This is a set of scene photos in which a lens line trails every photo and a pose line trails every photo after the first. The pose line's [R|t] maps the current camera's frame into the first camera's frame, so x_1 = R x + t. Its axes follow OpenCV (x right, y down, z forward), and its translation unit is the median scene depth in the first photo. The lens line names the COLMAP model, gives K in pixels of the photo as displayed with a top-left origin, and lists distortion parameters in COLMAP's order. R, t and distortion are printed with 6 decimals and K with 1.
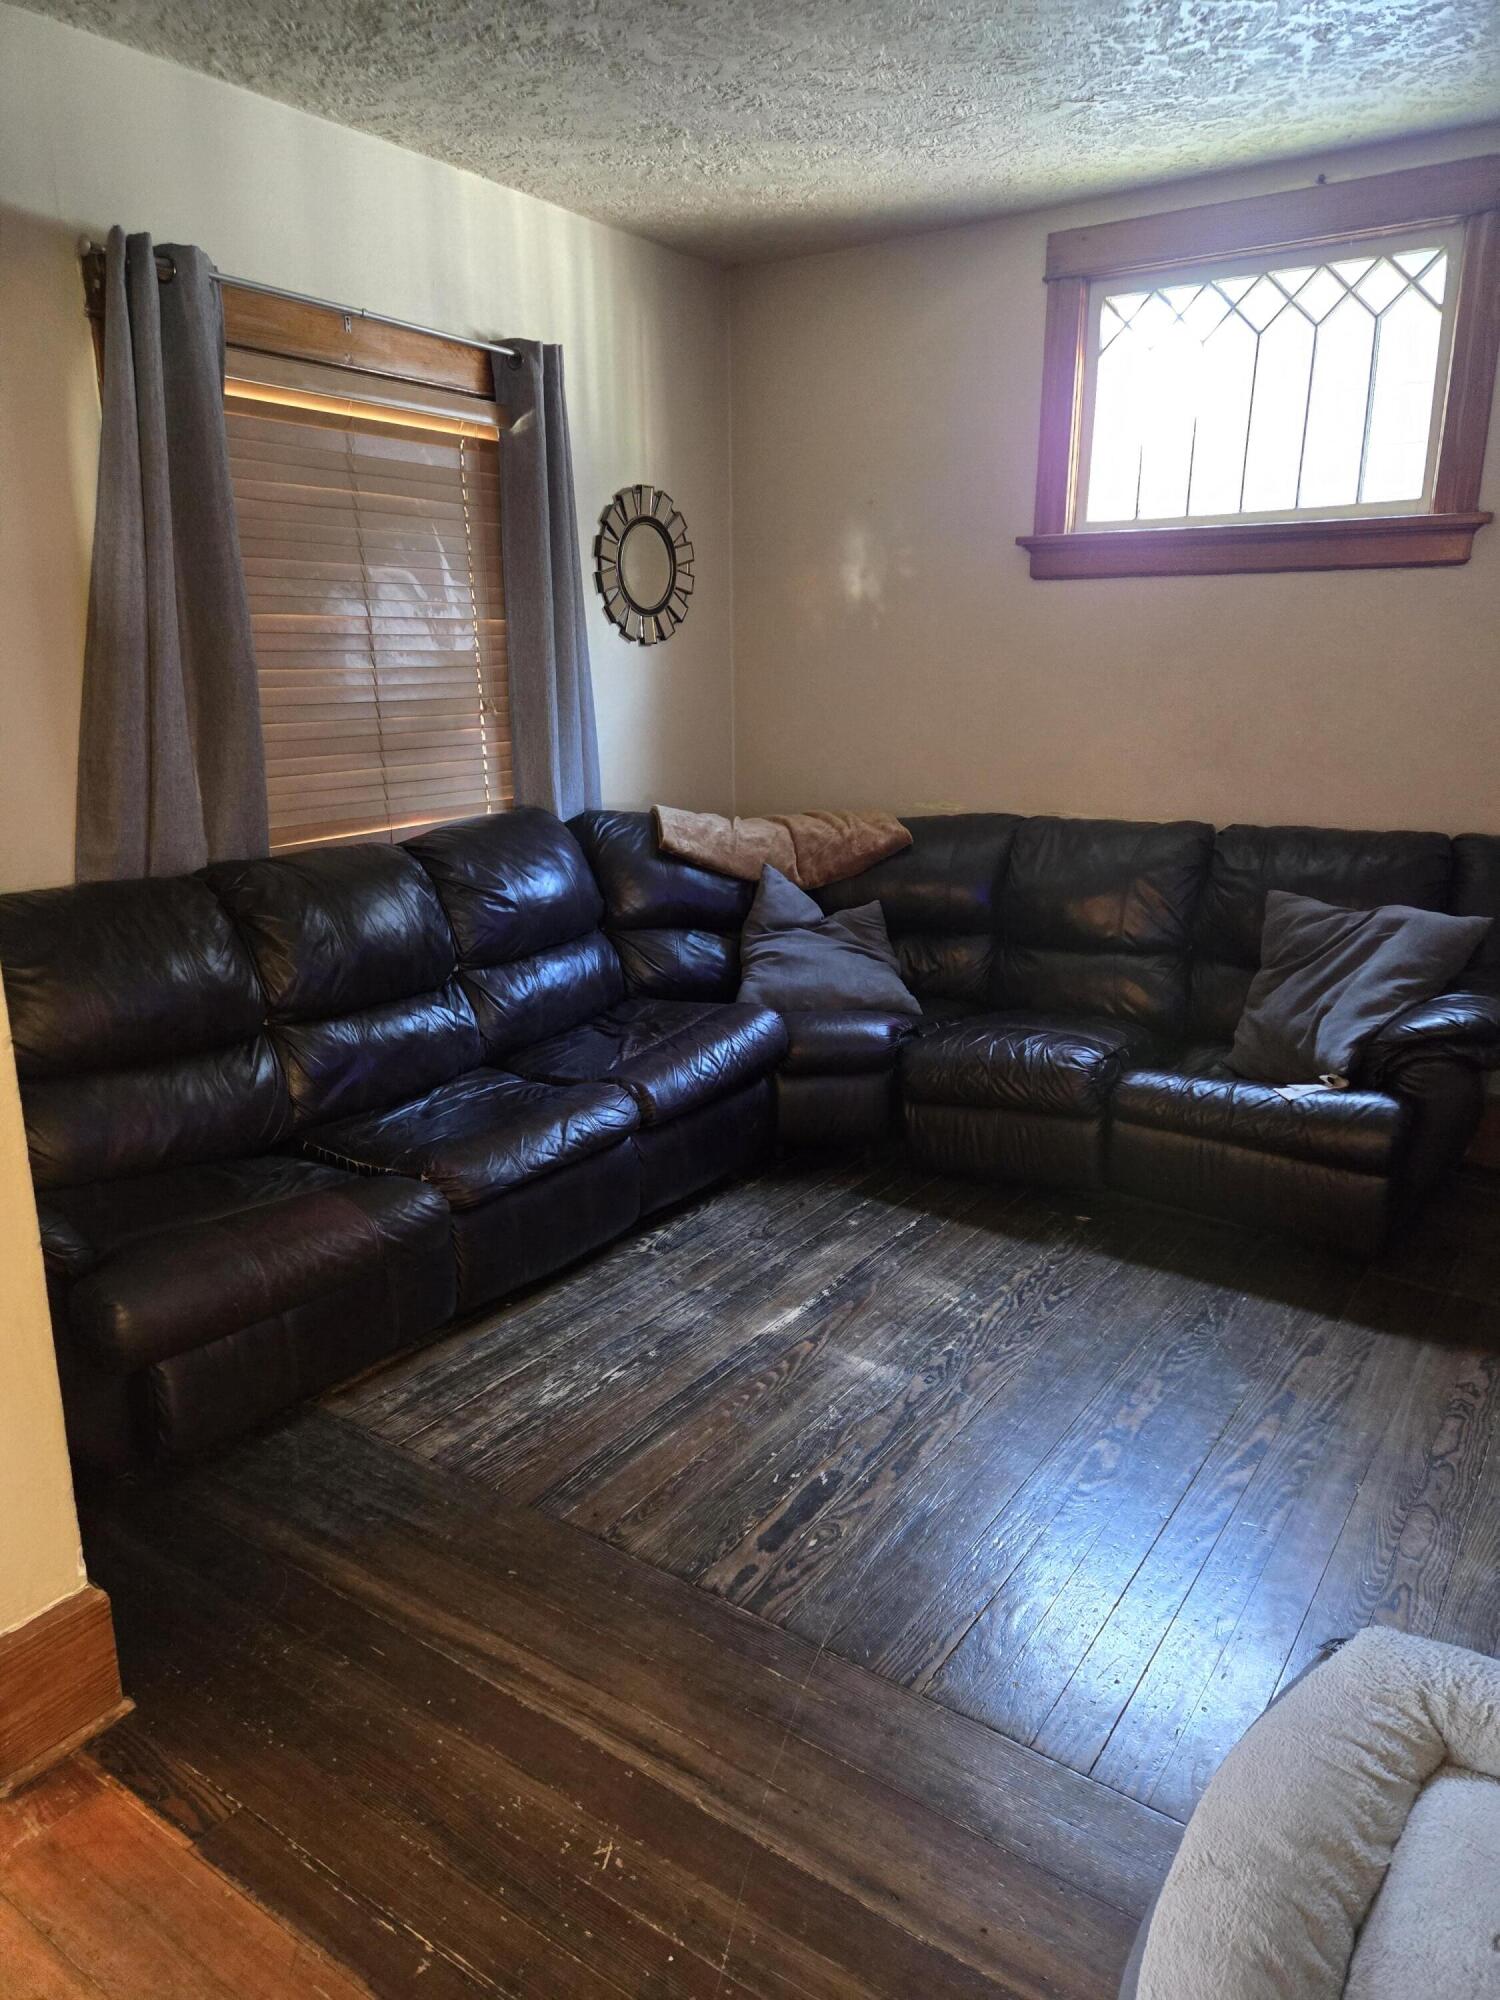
lens RADIAL K [[1315.4, 0, 753.6], [0, 1315.4, 983.5], [0, 0, 1]] dist [0.080316, -0.060585]
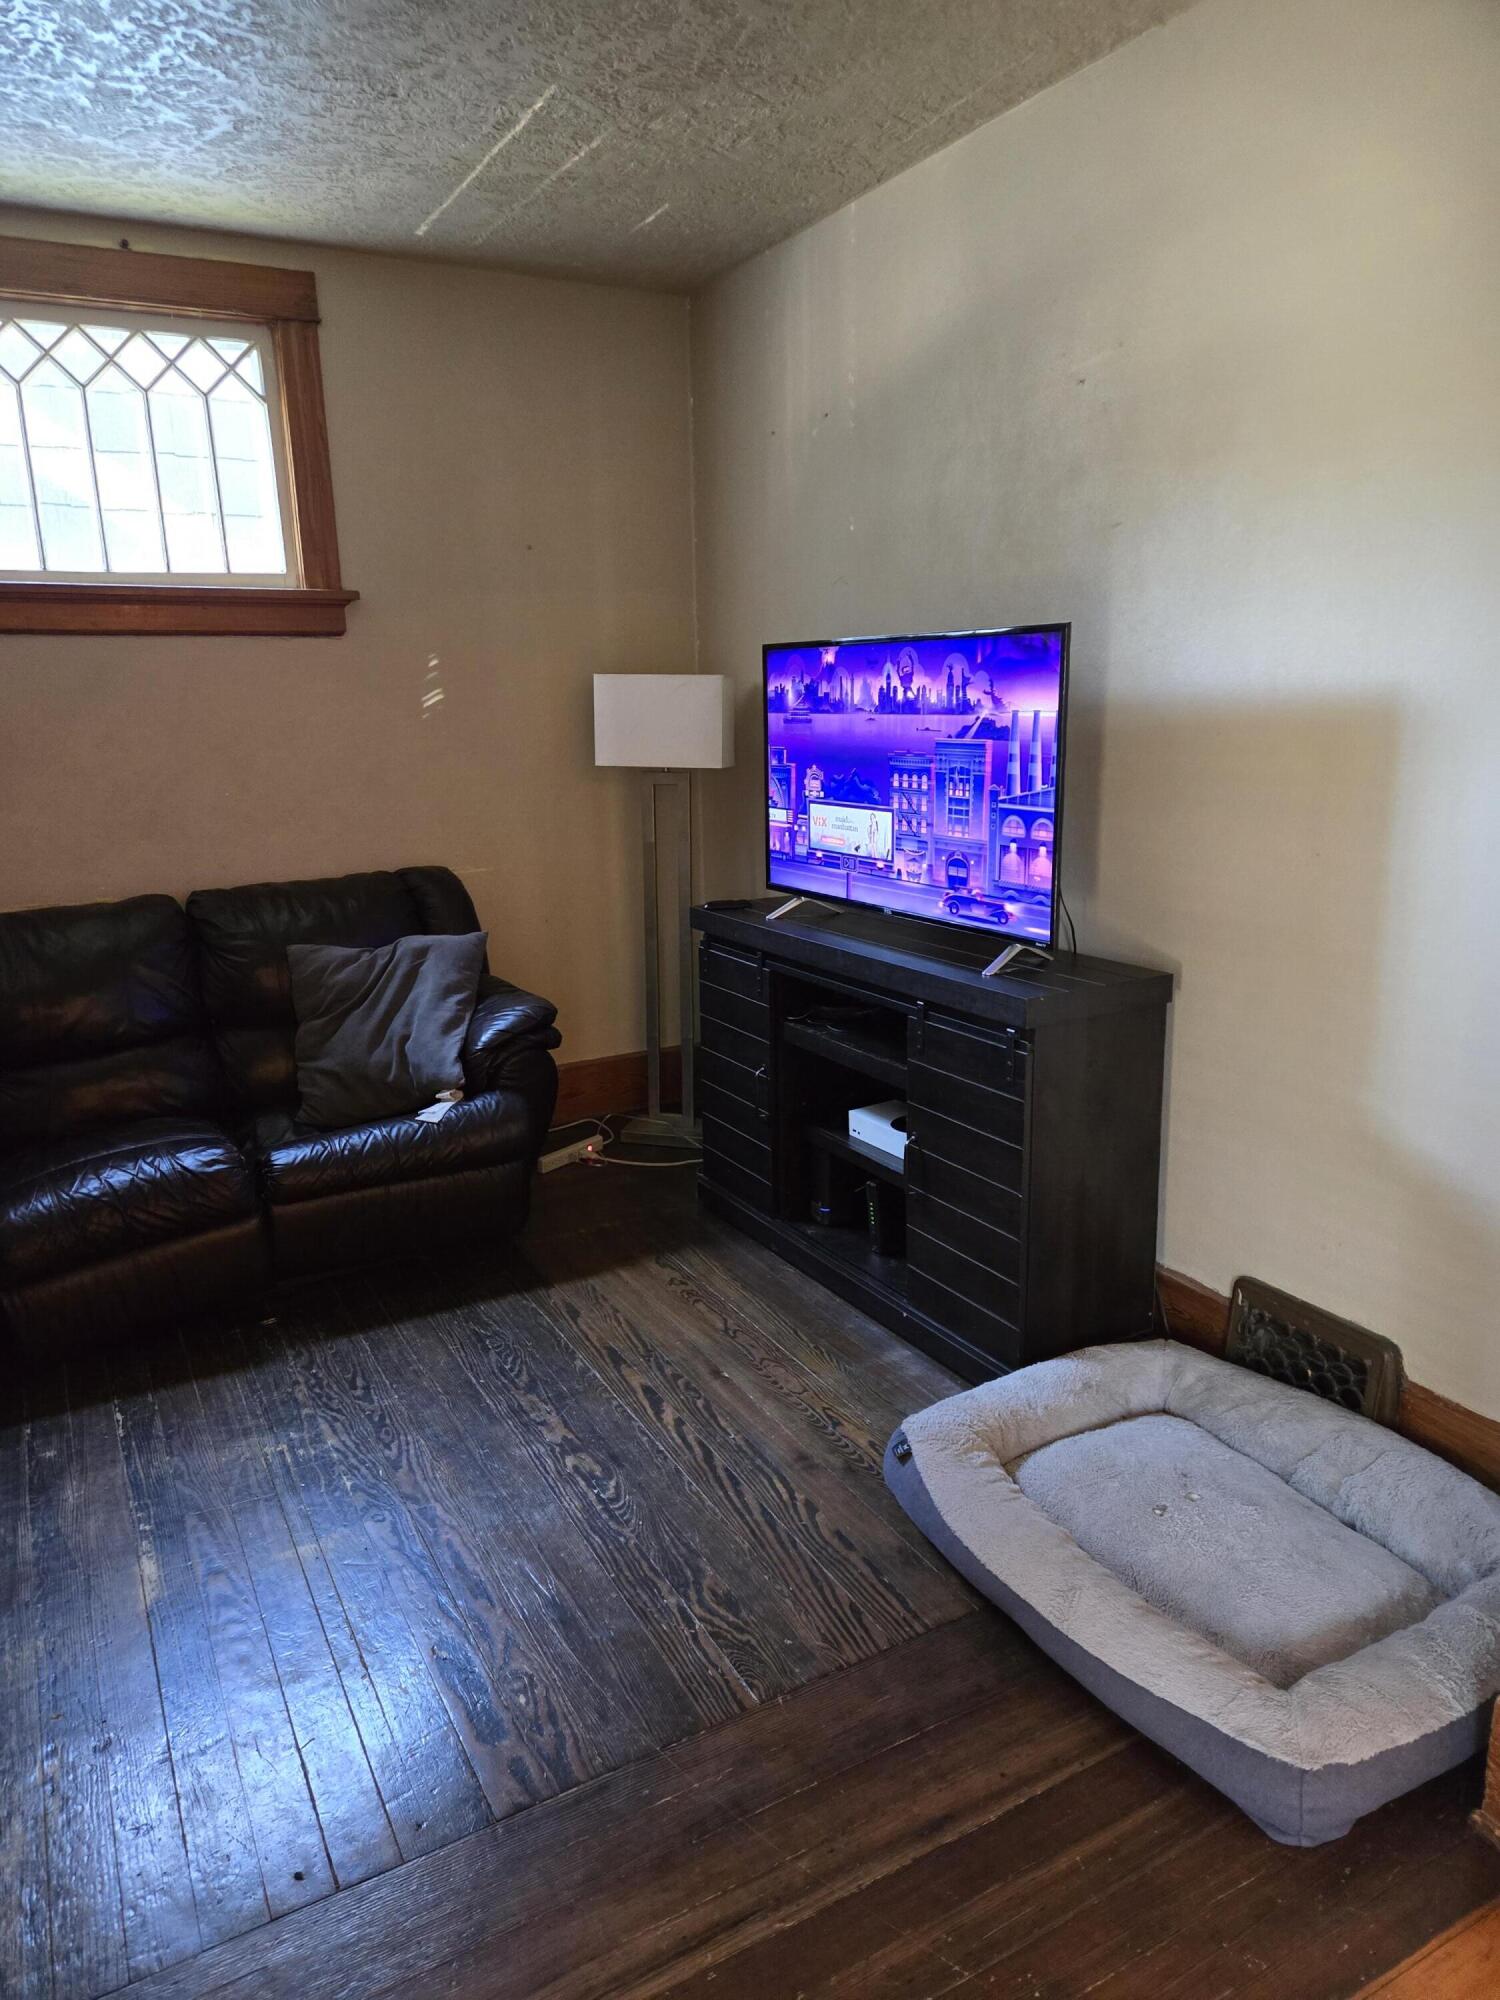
lens RADIAL K [[1344.8, 0, 712.2], [0, 1344.8, 986.9], [0, 0, 1]] dist [0.085363, -0.054755]
pose [[0.463545, -0.204527, 0.862145, -0.395557], [0.245544, 0.964540, 0.096798, -0.066465], [-0.851372, 0.166825, 0.497328, 0.234989]]
